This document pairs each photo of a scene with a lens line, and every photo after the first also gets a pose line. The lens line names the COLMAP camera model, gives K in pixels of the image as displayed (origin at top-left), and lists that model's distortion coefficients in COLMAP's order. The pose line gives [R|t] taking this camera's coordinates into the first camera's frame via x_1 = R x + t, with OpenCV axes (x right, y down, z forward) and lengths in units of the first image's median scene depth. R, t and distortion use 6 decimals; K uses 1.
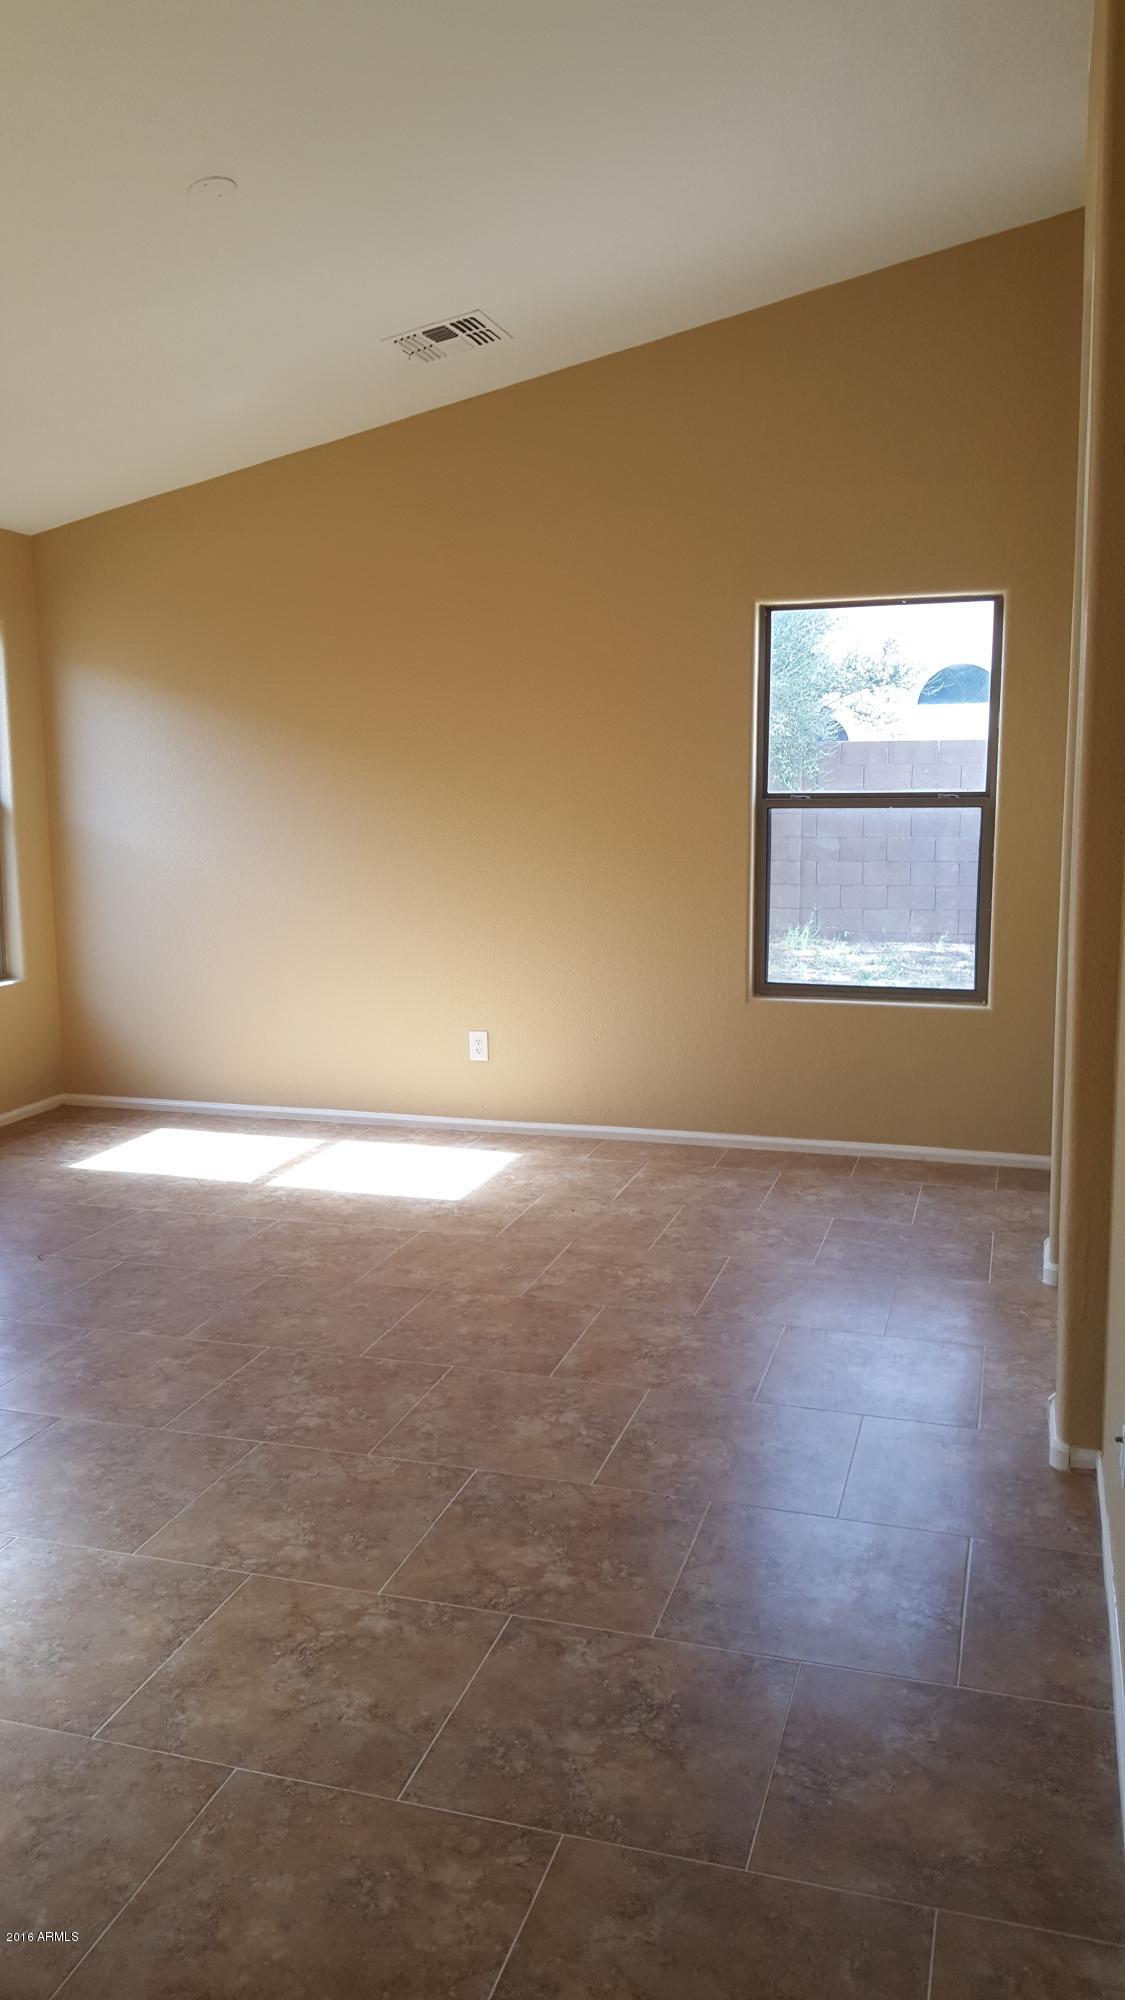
lens RADIAL K [[1515.8, 0, 573.6], [0, 1515.8, 1009.5], [0, 0, 1]] dist [0.147398, -0.271063]
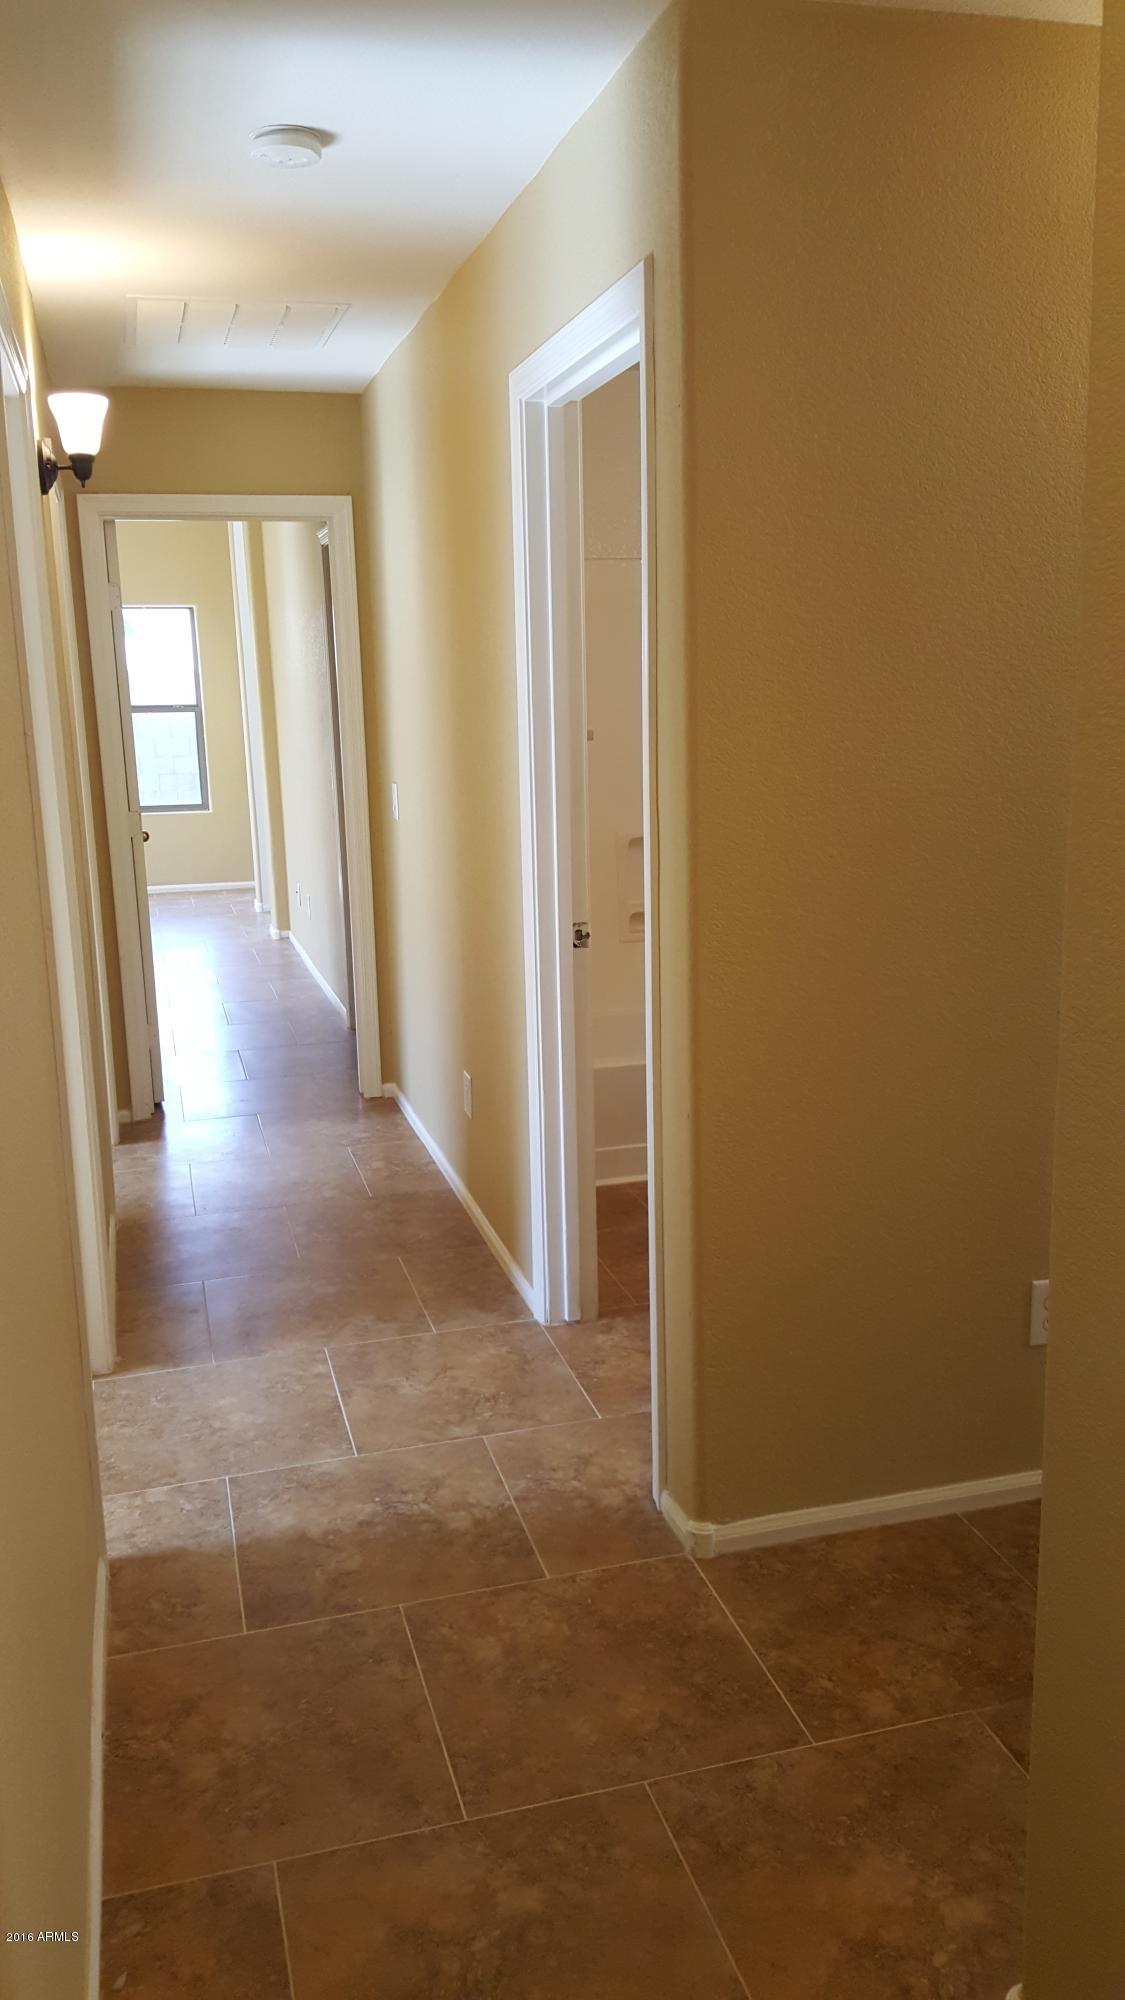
lens RADIAL K [[1515.8, 0, 573.6], [0, 1515.8, 1009.5], [0, 0, 1]] dist [0.147398, -0.271063]
pose [[0.844771, -0.116849, 0.522215, -0.415306], [0.090637, 0.993012, 0.075573, 0.150627], [-0.527397, -0.016510, 0.849459, -0.990970]]
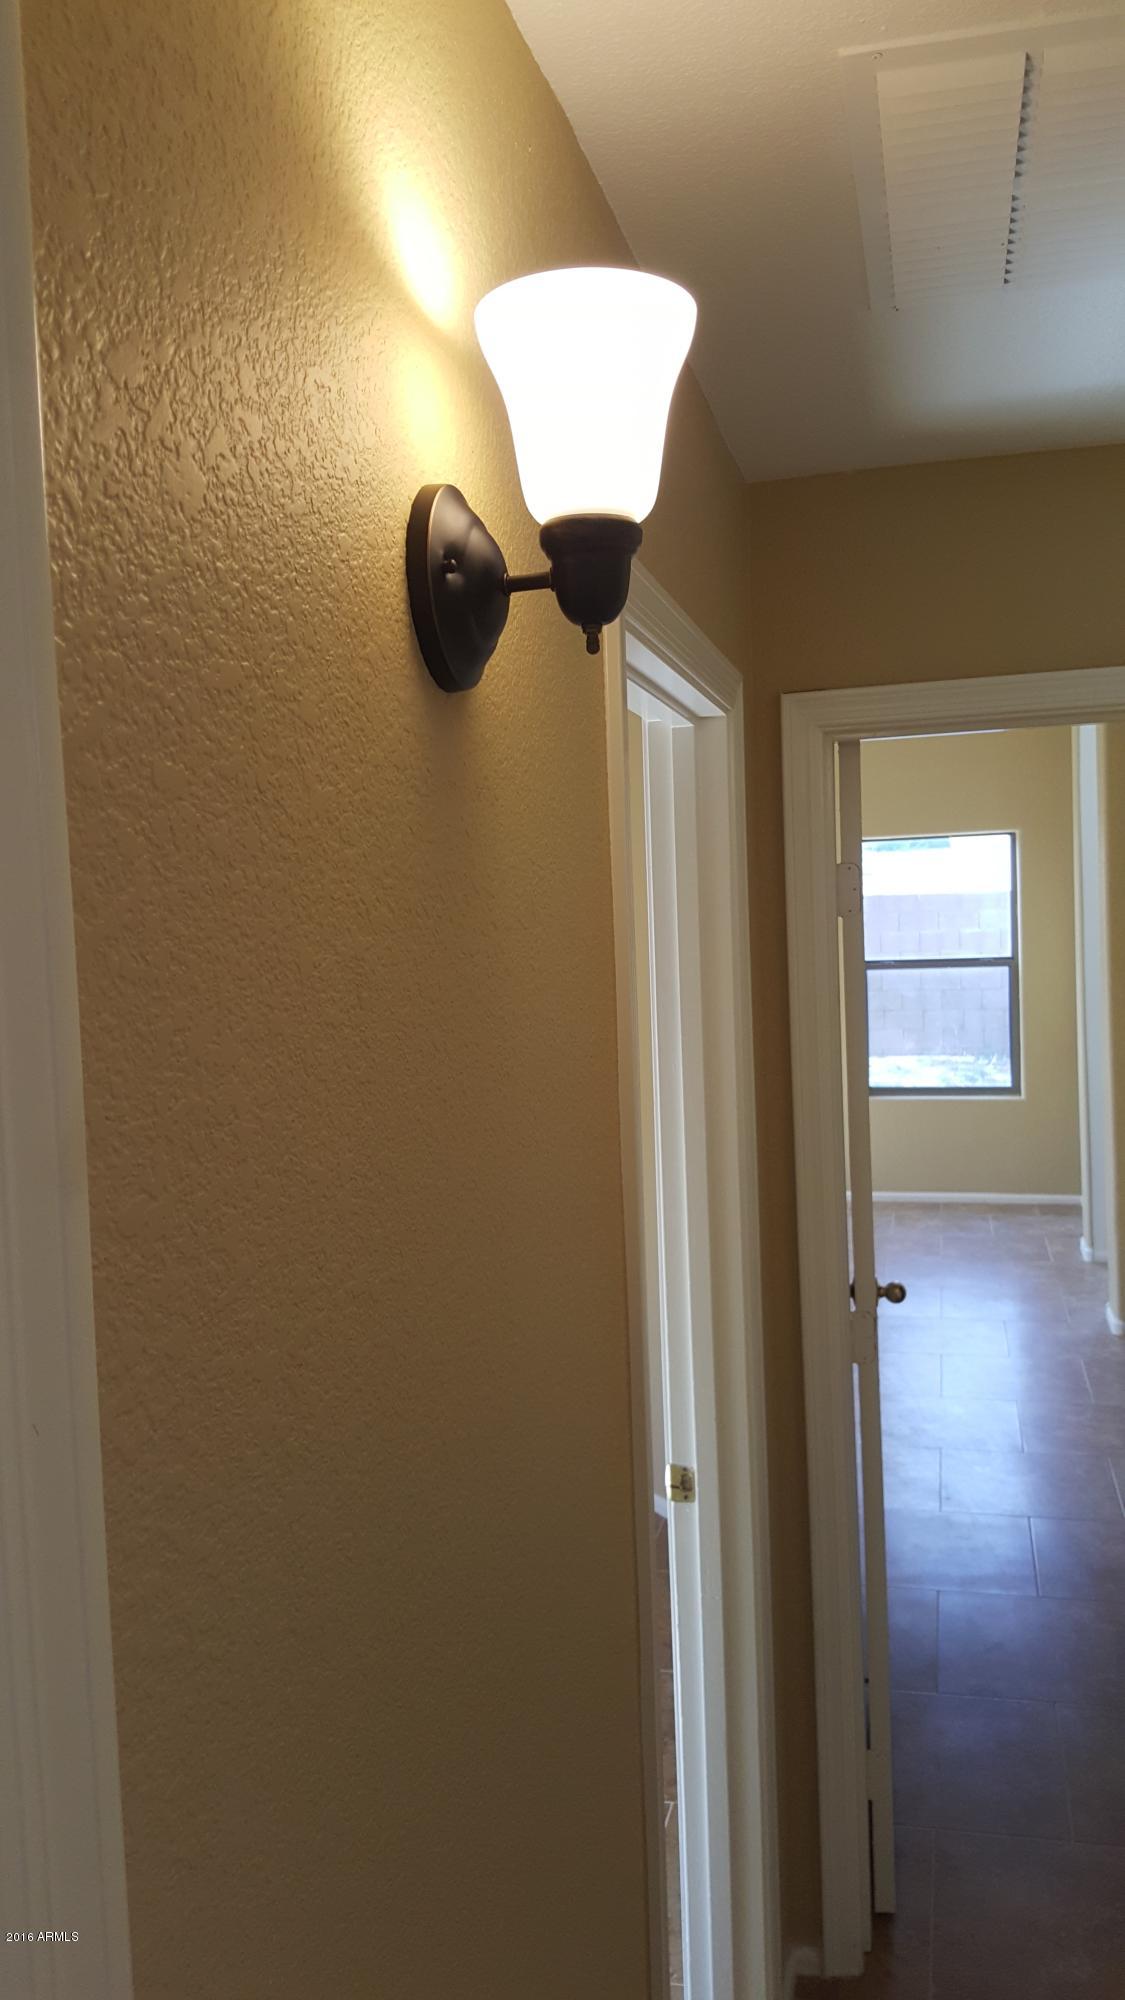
lens RADIAL K [[1515.8, 0, 573.6], [0, 1515.8, 1009.5], [0, 0, 1]] dist [0.147398, -0.271063]
pose [[0.998388, -0.034092, 0.045381, -0.237471], [0.037693, 0.996000, -0.081013, 0.017505], [-0.042438, 0.082593, 0.995679, -0.495434]]
